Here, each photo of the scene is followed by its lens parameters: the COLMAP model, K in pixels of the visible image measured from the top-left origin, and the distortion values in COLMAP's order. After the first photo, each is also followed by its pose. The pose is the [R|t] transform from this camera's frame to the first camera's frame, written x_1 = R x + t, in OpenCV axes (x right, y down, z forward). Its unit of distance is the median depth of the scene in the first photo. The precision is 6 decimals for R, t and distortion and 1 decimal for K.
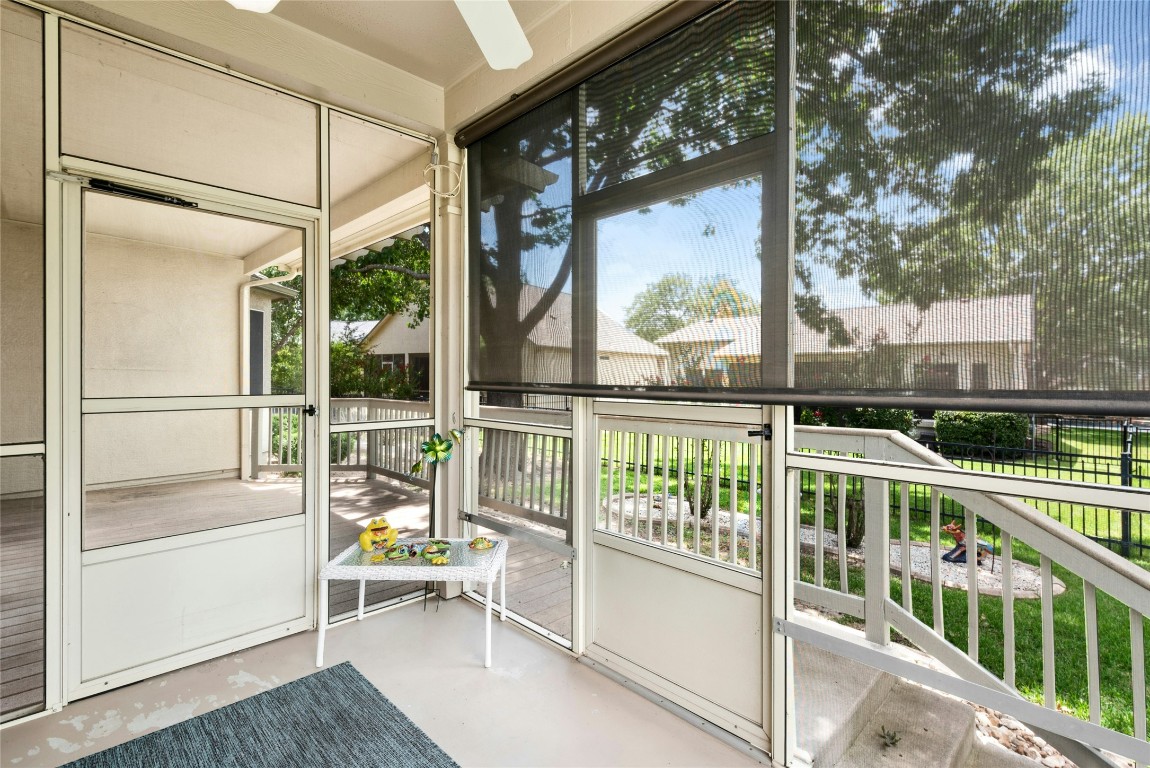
lens RADIAL K [[526.4, 0, 573.2], [0, 526.4, 376.7], [0, 0, 1]] dist [0.001348, -0.002833]
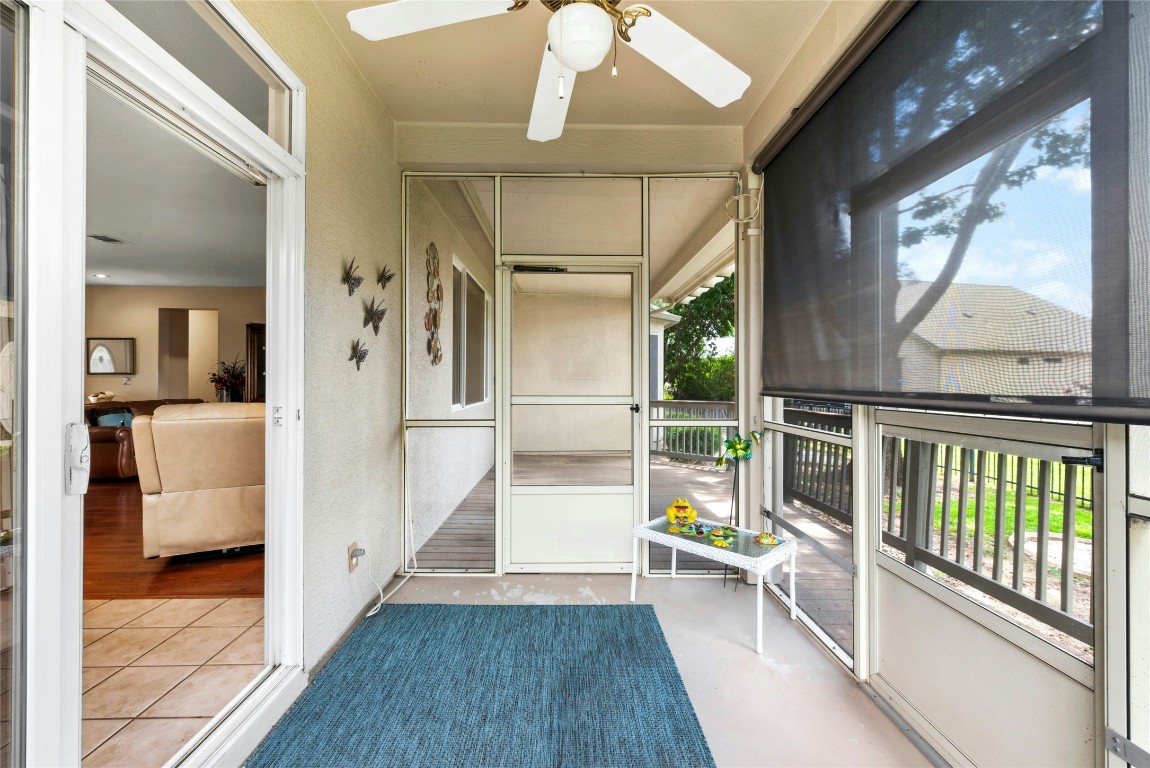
lens RADIAL K [[462.0, 0, 573.2], [0, 462.0, 380.9], [0, 0, 1]] dist [-0.002014, -0.001106]
pose [[0.722249, -0.003766, -0.691623, 0.193727], [-0.000800, 0.999980, -0.006280, 0.002029], [0.691633, 0.005090, 0.722231, 0.048110]]
